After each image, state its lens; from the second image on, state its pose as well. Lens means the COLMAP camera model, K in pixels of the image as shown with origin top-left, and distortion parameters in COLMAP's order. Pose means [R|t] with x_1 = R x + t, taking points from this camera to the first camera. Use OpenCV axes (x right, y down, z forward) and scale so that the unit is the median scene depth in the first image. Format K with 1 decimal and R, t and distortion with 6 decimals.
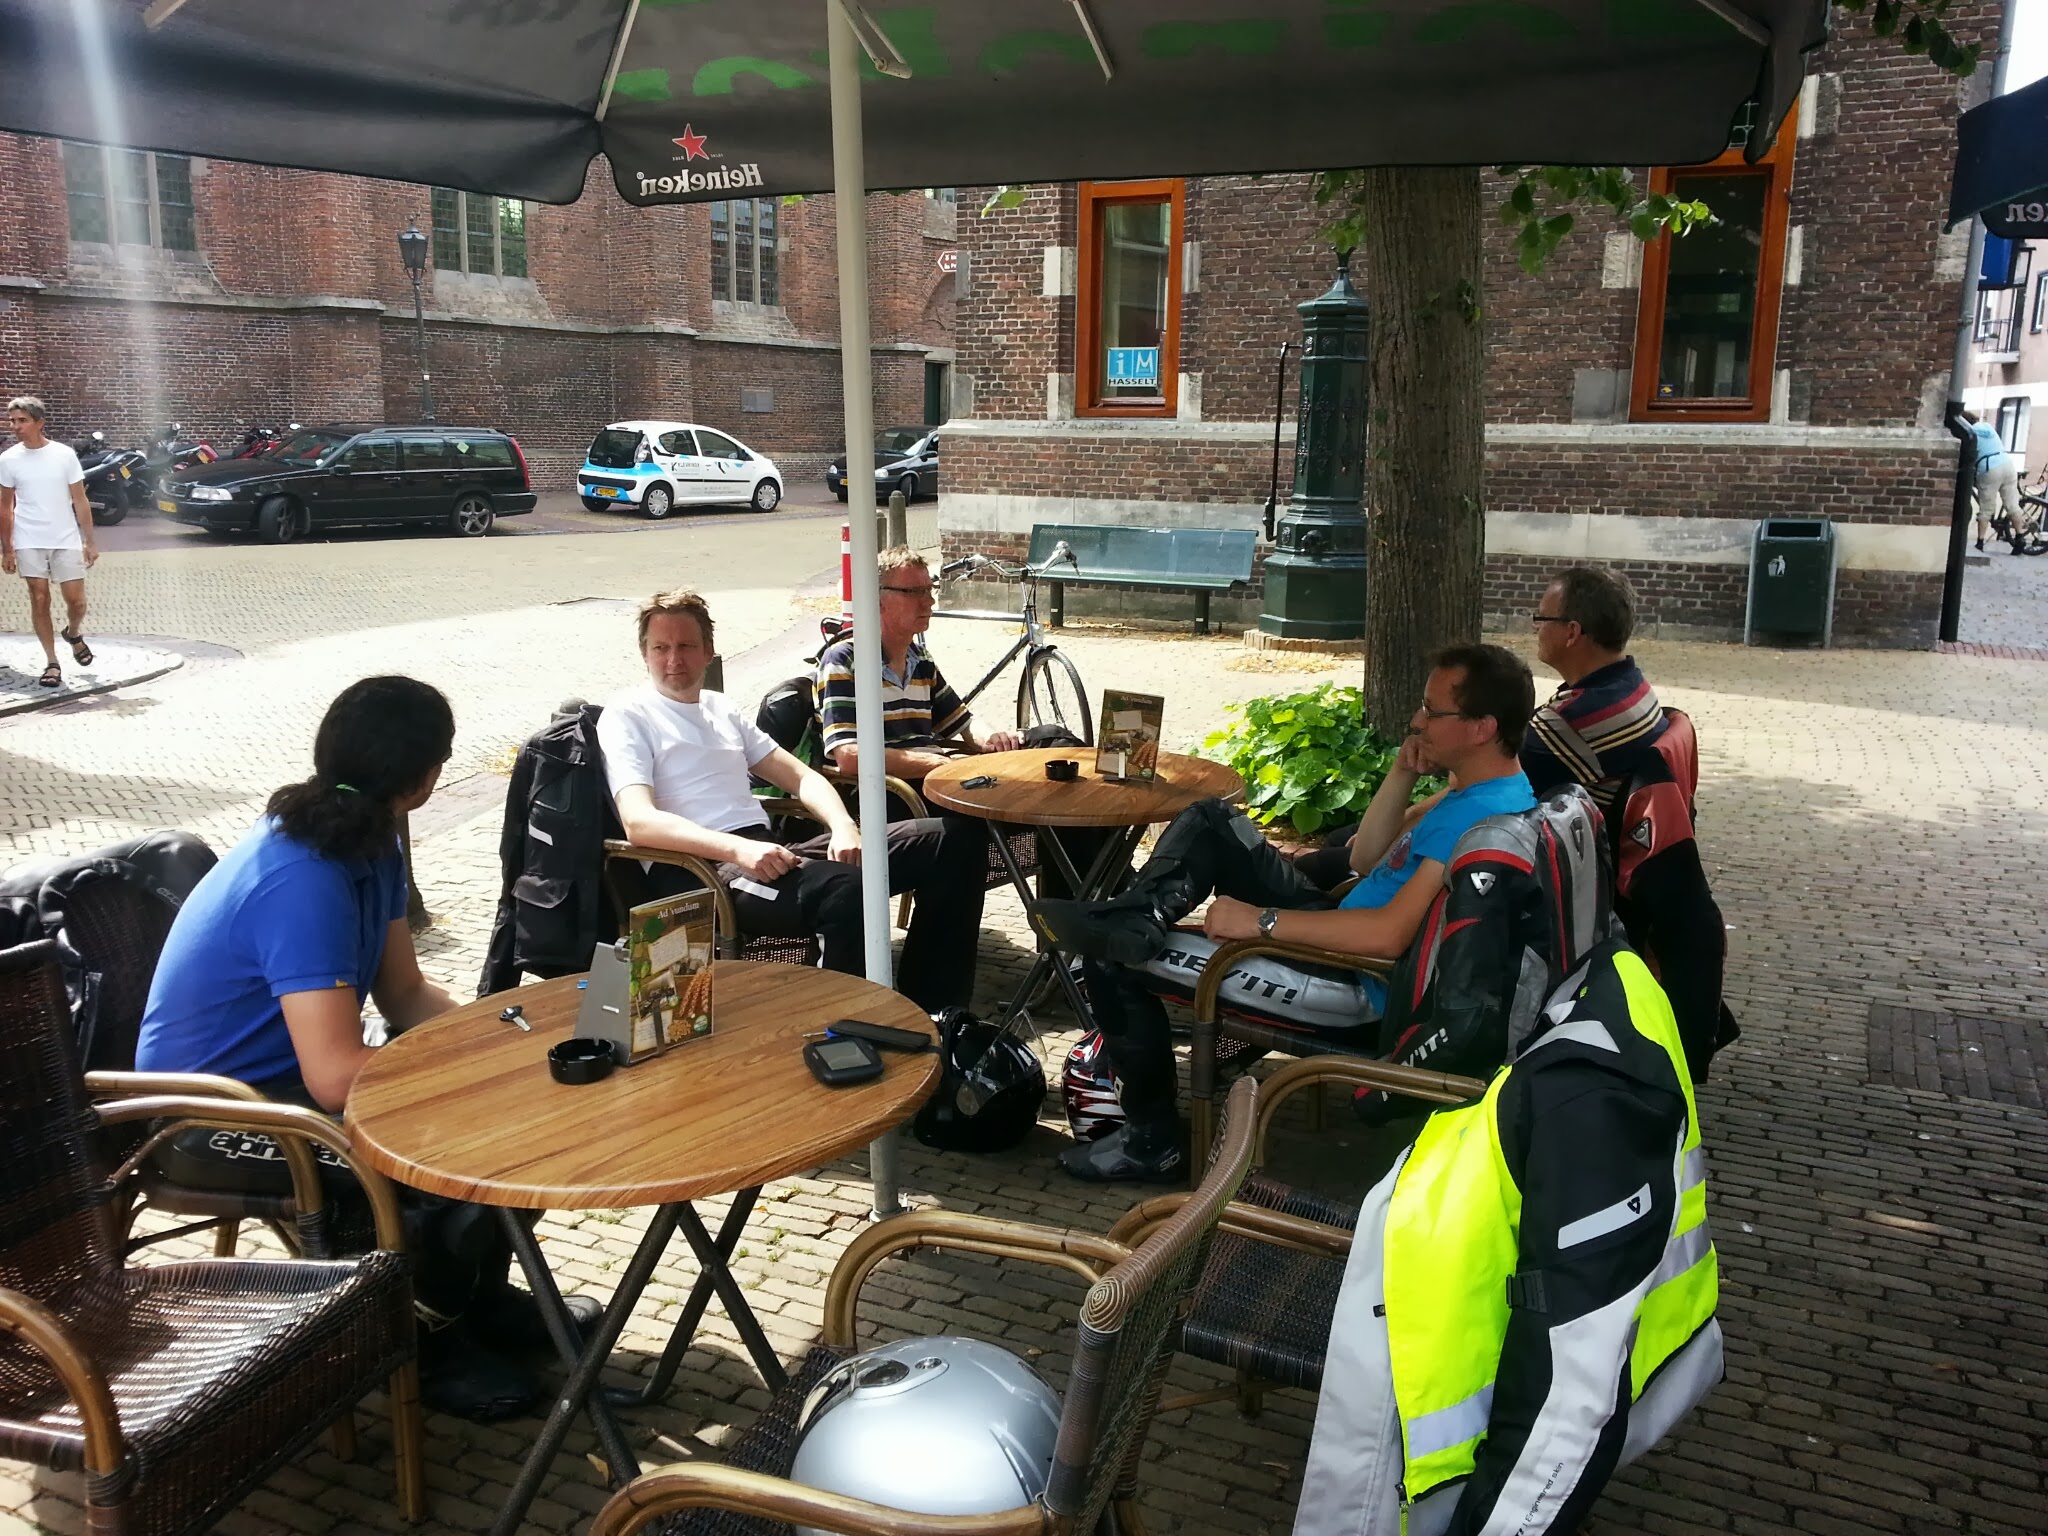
lens RADIAL K [[1682.7, 0, 997.7], [0, 1682.7, 829.8], [0, 0, 1]] dist [0.108157, -0.185618]
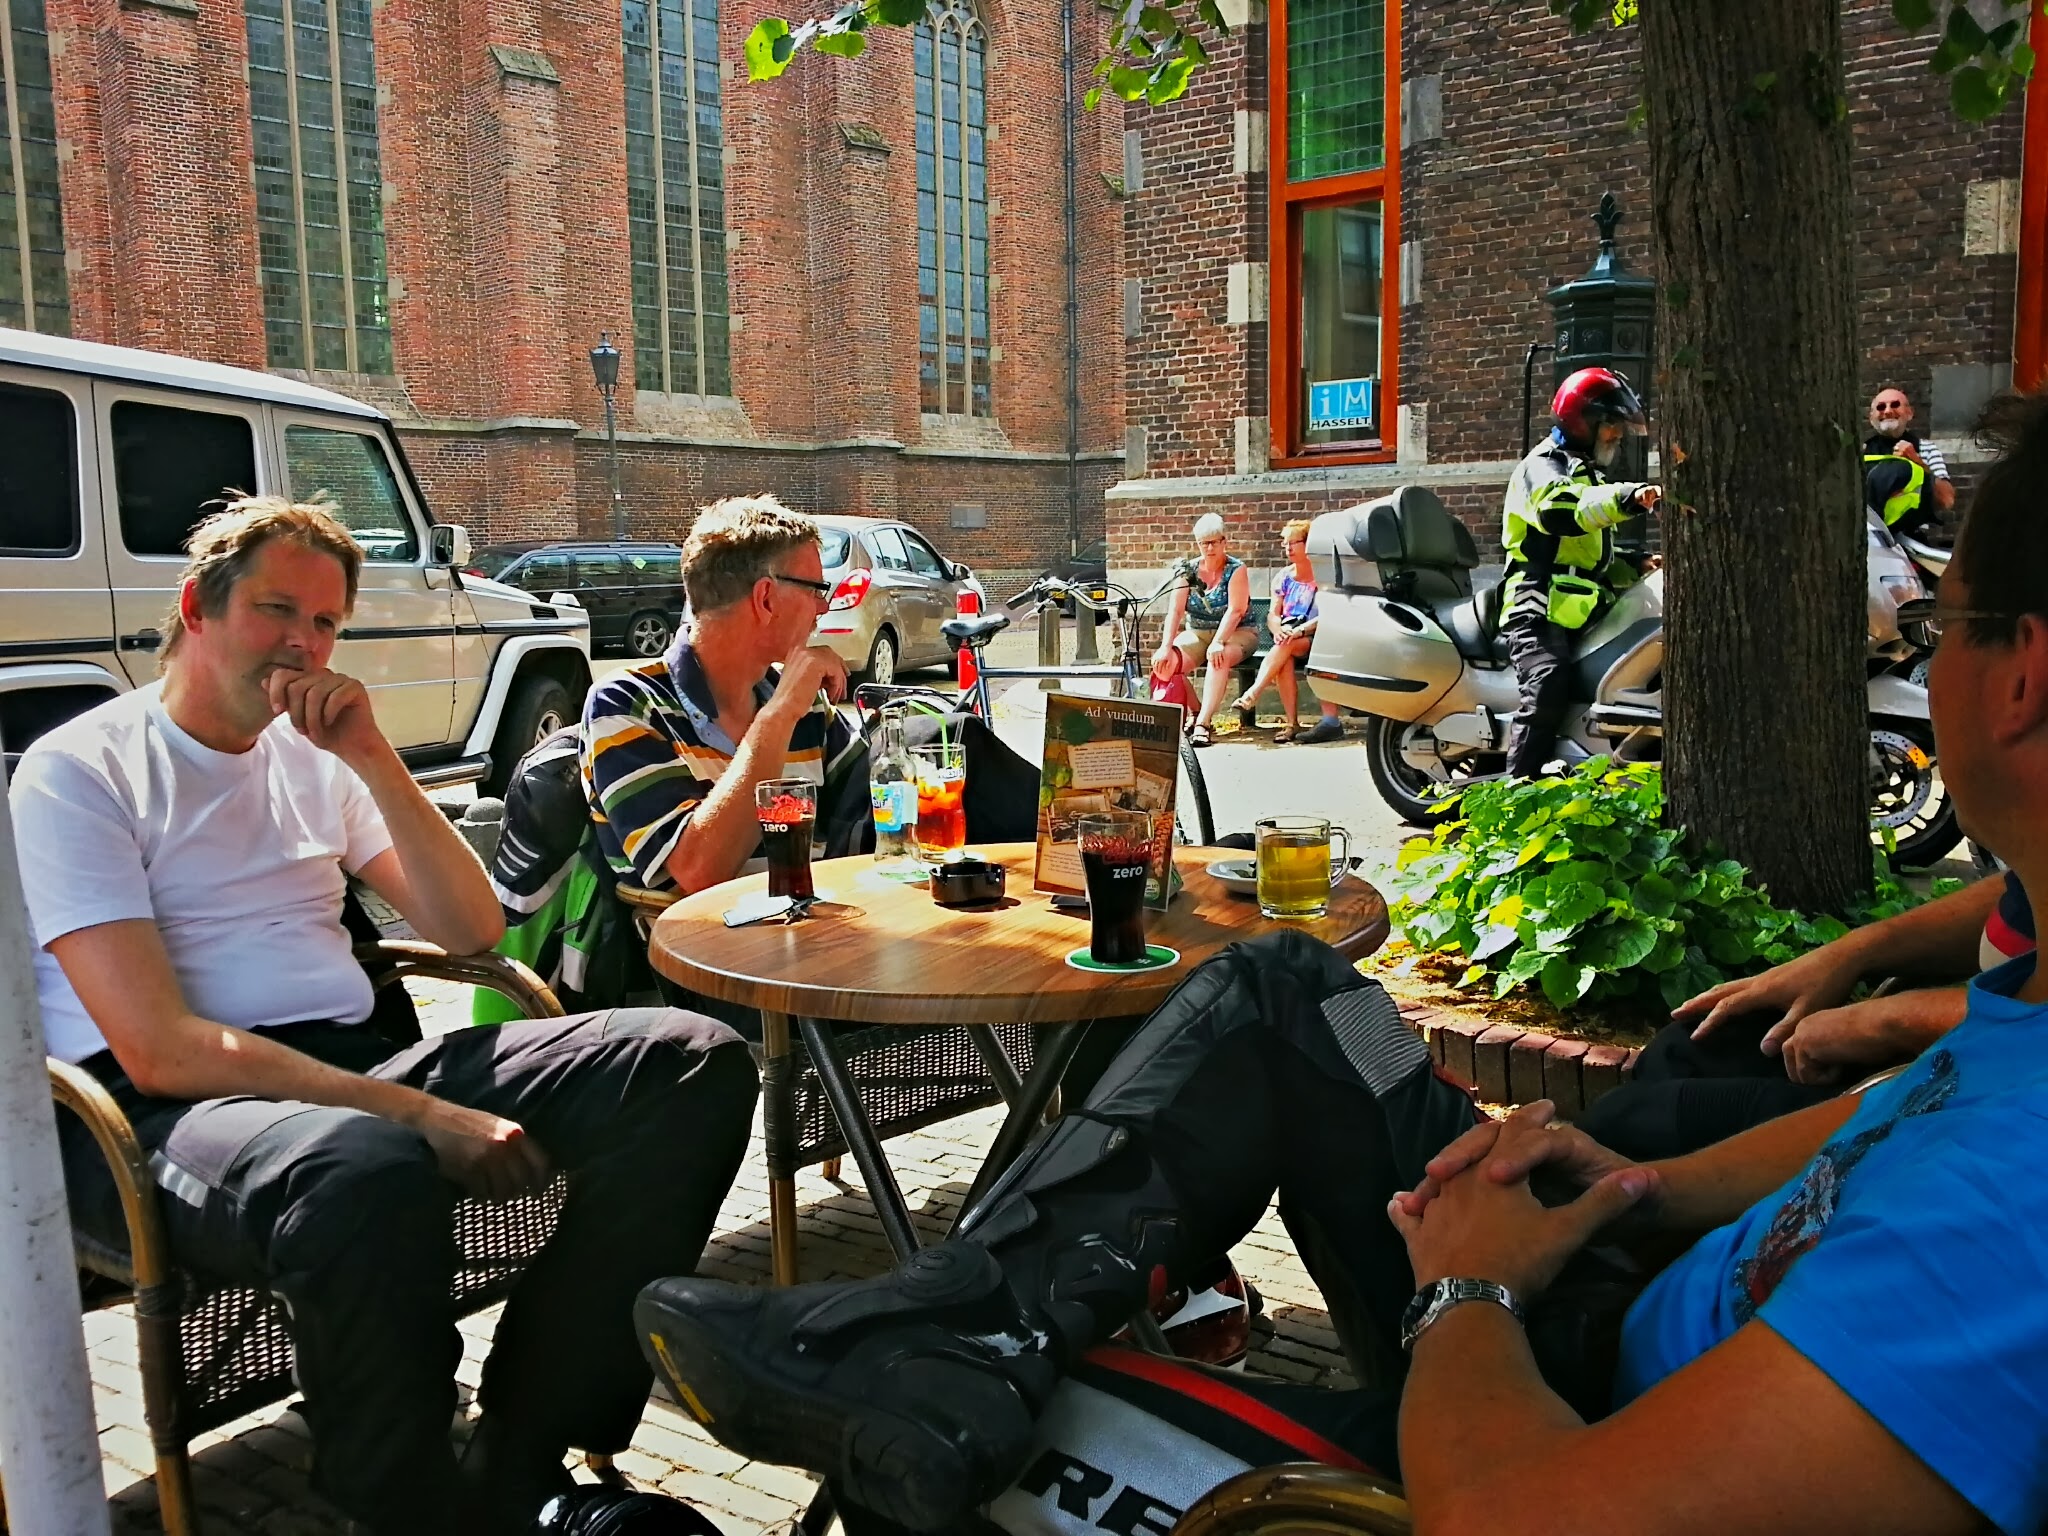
lens RADIAL K [[1699.9, 0, 1051.0], [0, 1699.9, 791.3], [0, 0, 1]] dist [0.134157, -0.258359]
pose [[0.992616, -0.008374, -0.121012, 0.038754], [-0.004355, 0.994510, -0.104548, -0.004306], [0.121223, 0.104303, 0.987130, 0.191163]]
